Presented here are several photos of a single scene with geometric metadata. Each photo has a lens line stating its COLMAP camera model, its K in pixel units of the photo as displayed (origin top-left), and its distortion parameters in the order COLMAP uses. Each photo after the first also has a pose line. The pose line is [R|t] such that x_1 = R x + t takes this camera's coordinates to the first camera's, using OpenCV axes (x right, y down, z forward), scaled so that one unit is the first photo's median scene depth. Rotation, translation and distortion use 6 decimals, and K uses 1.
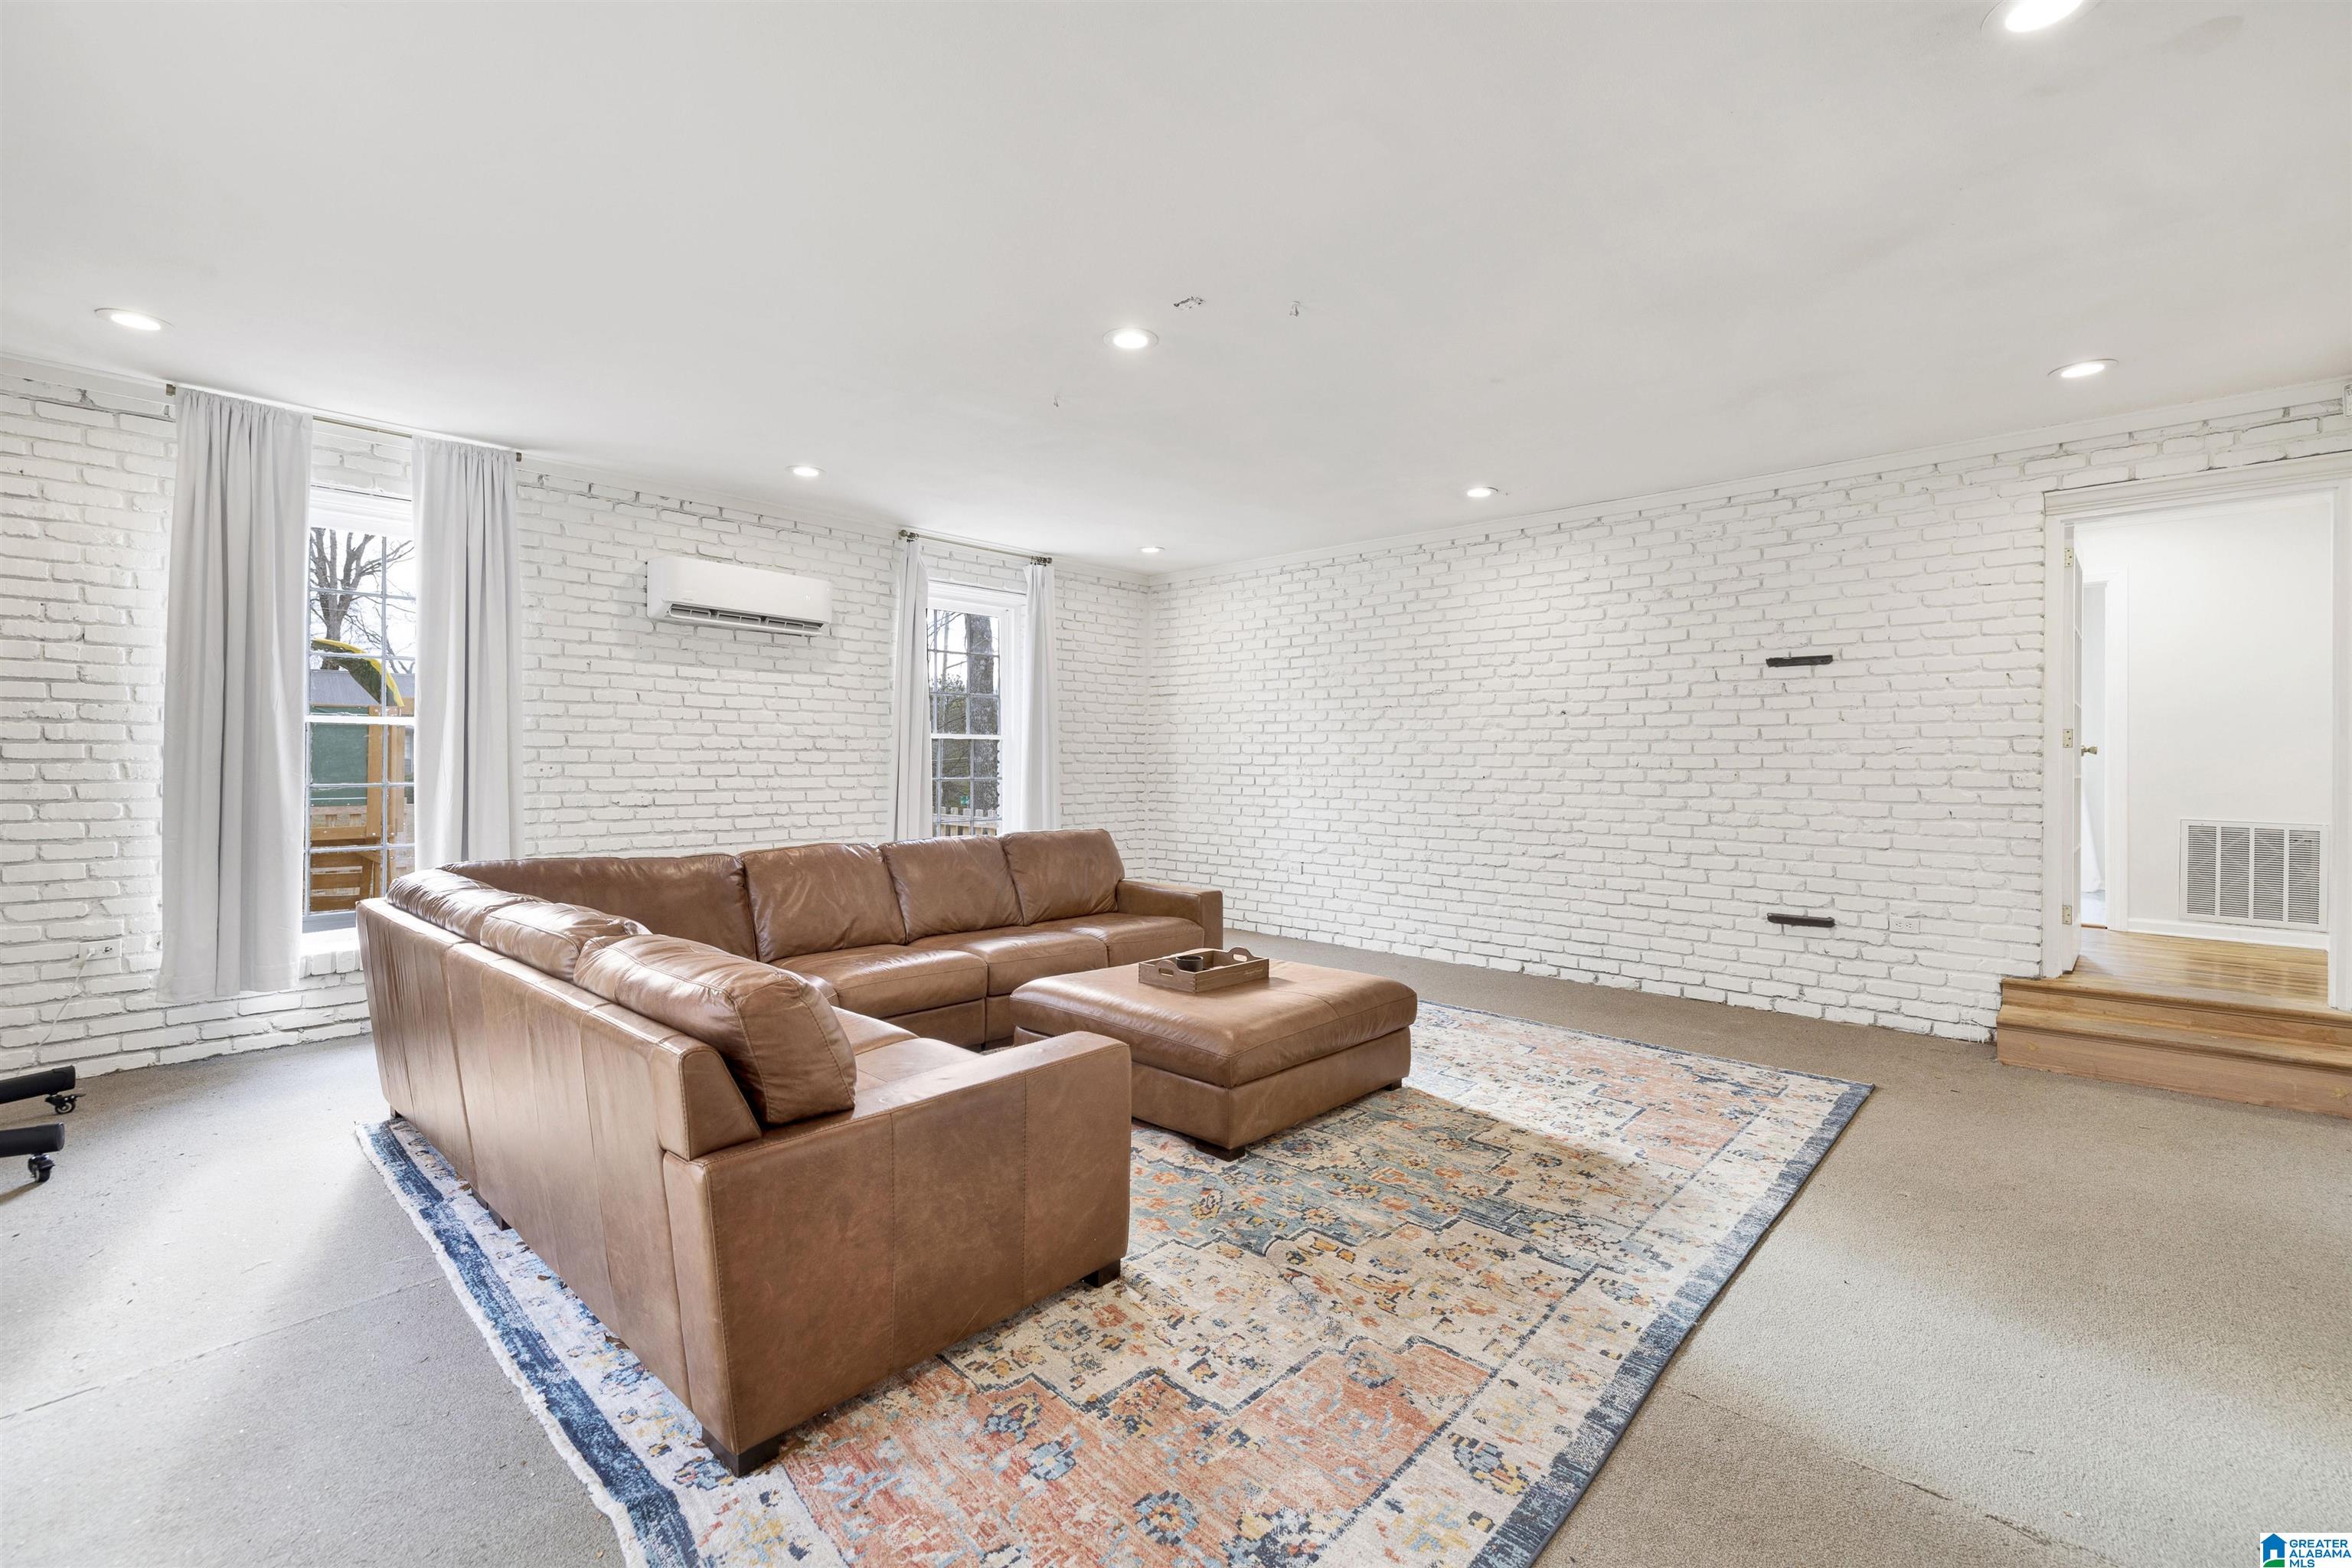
lens RADIAL K [[1013.0, 0, 1175.6], [0, 1013.0, 764.9], [0, 0, 1]] dist [0.000838, 0.000019]
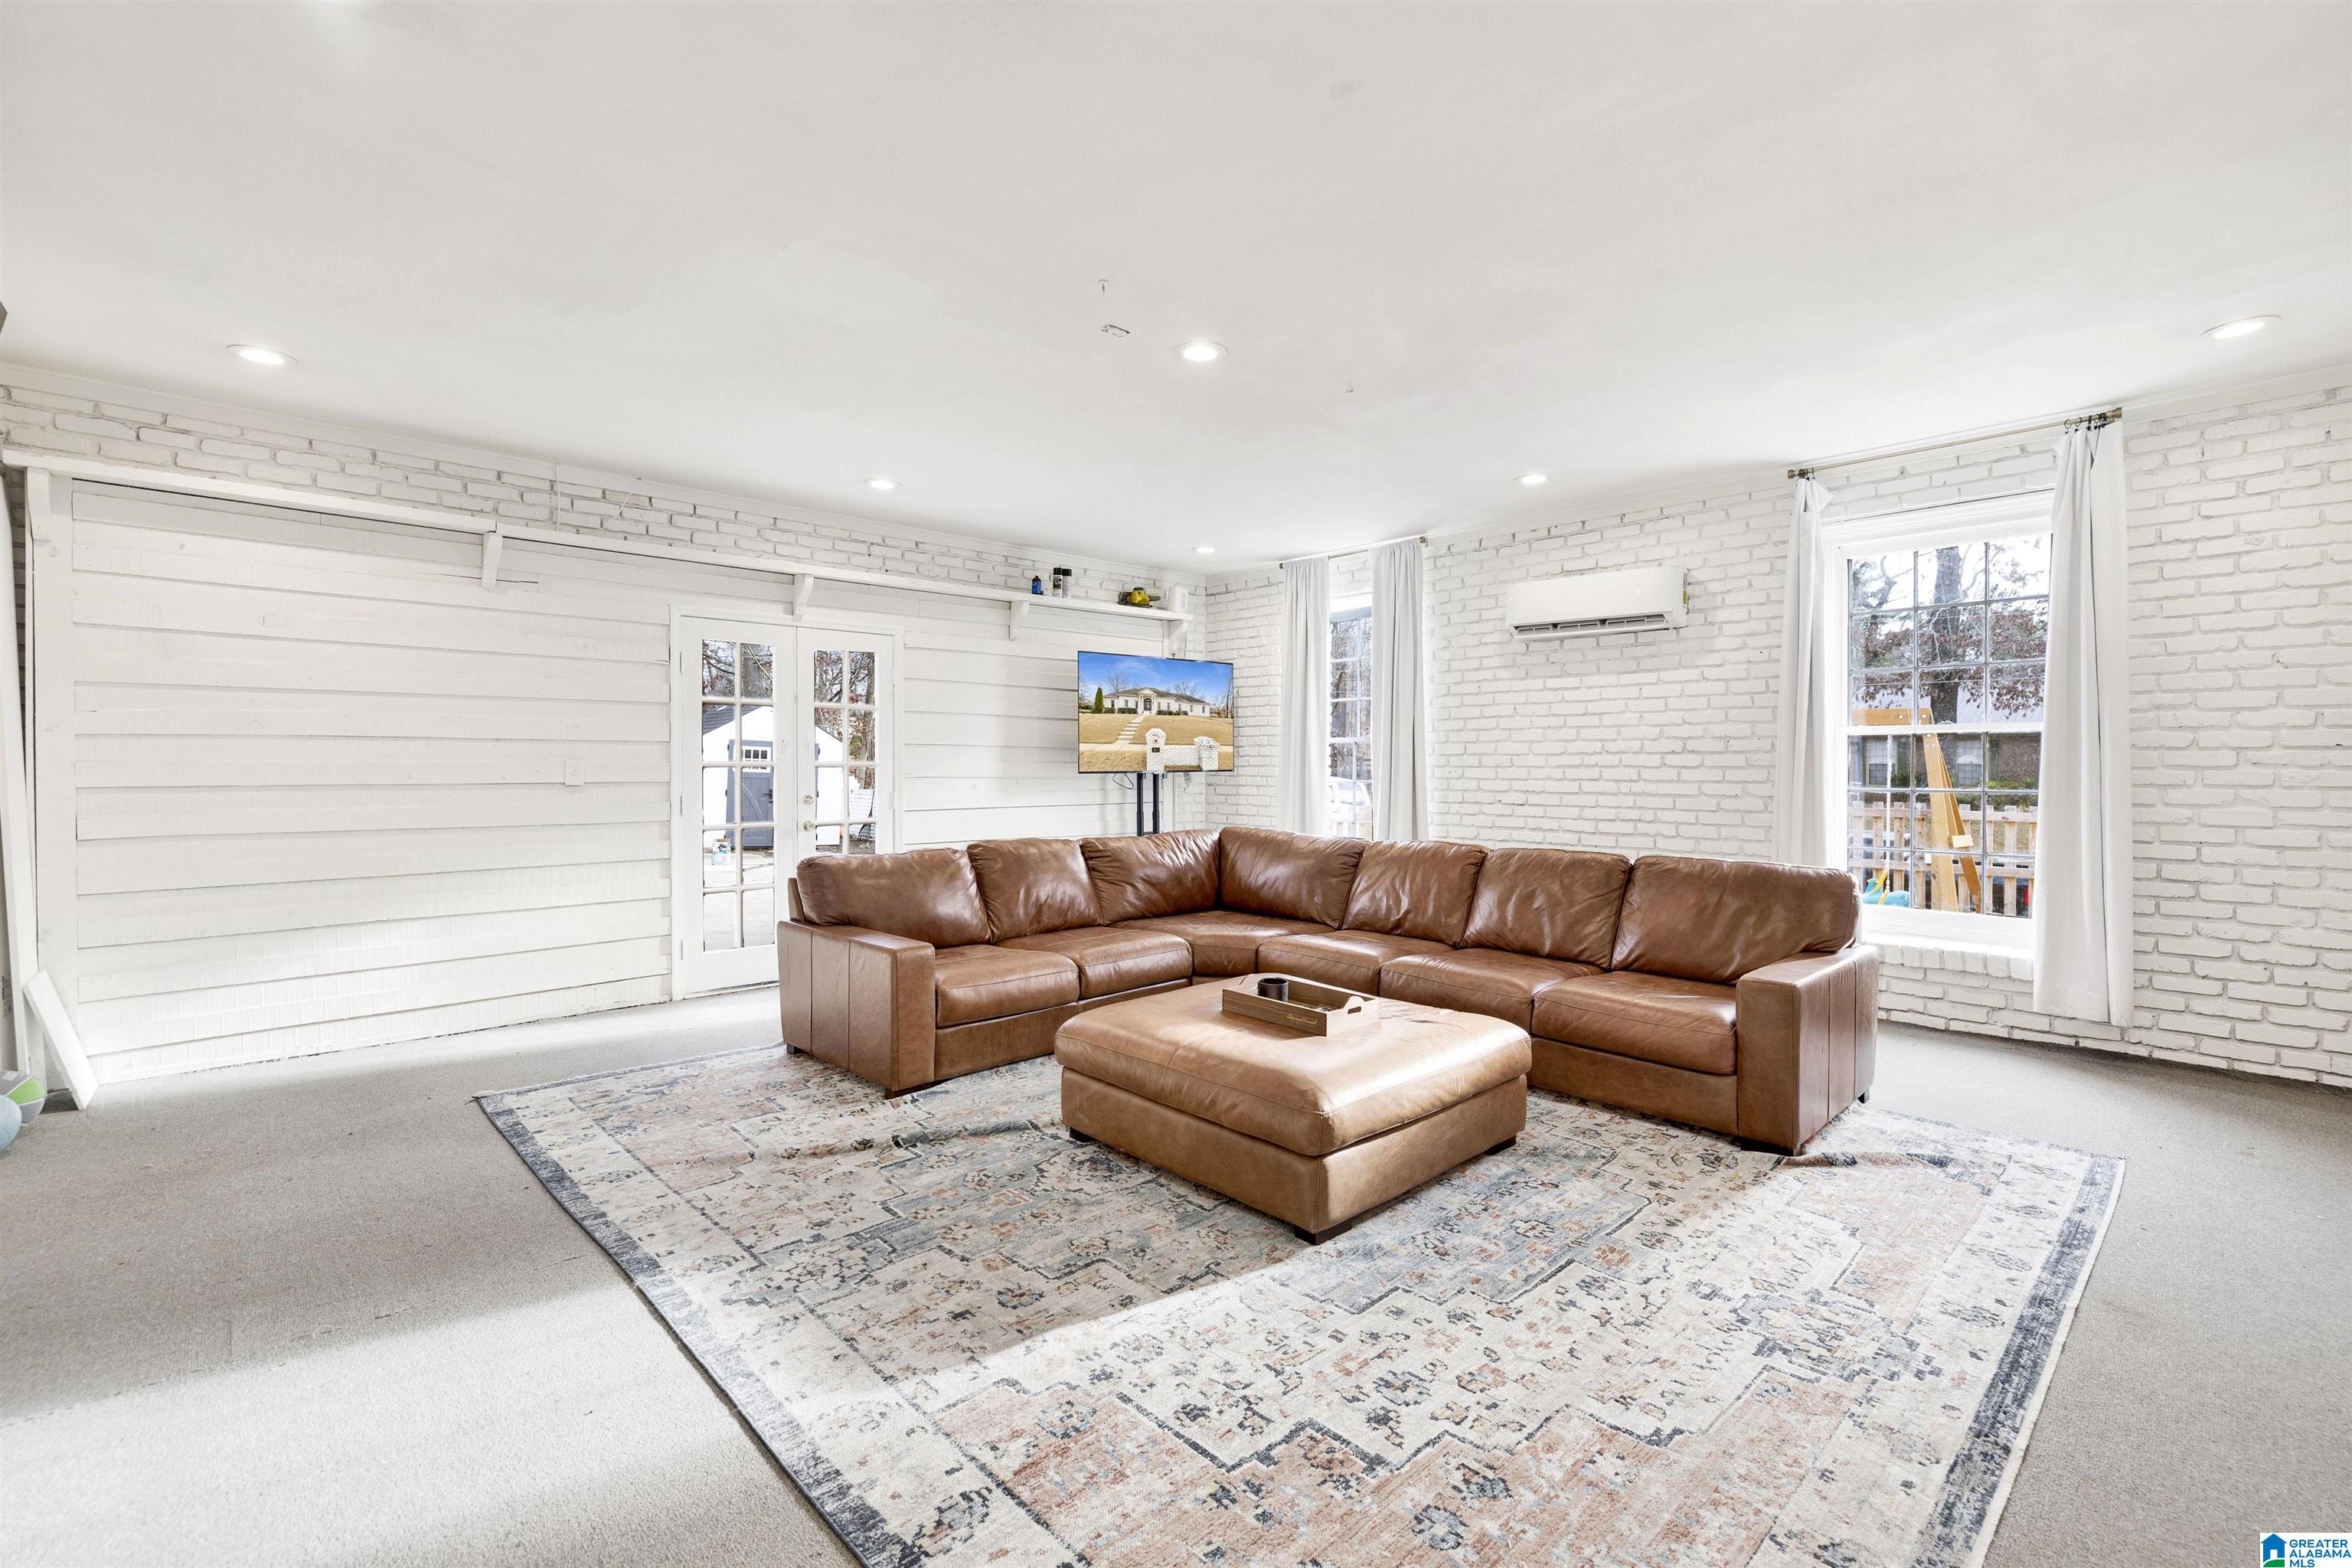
lens RADIAL K [[1013.0, 0, 1180.9], [0, 1013.0, 777.1], [0, 0, 1]] dist [0.000838, 0.000019]
pose [[-0.057420, 0.008492, -0.998314, 0.674252], [-0.003446, 0.999956, 0.008705, 0.000747], [0.998344, 0.003940, -0.057388, 0.712613]]
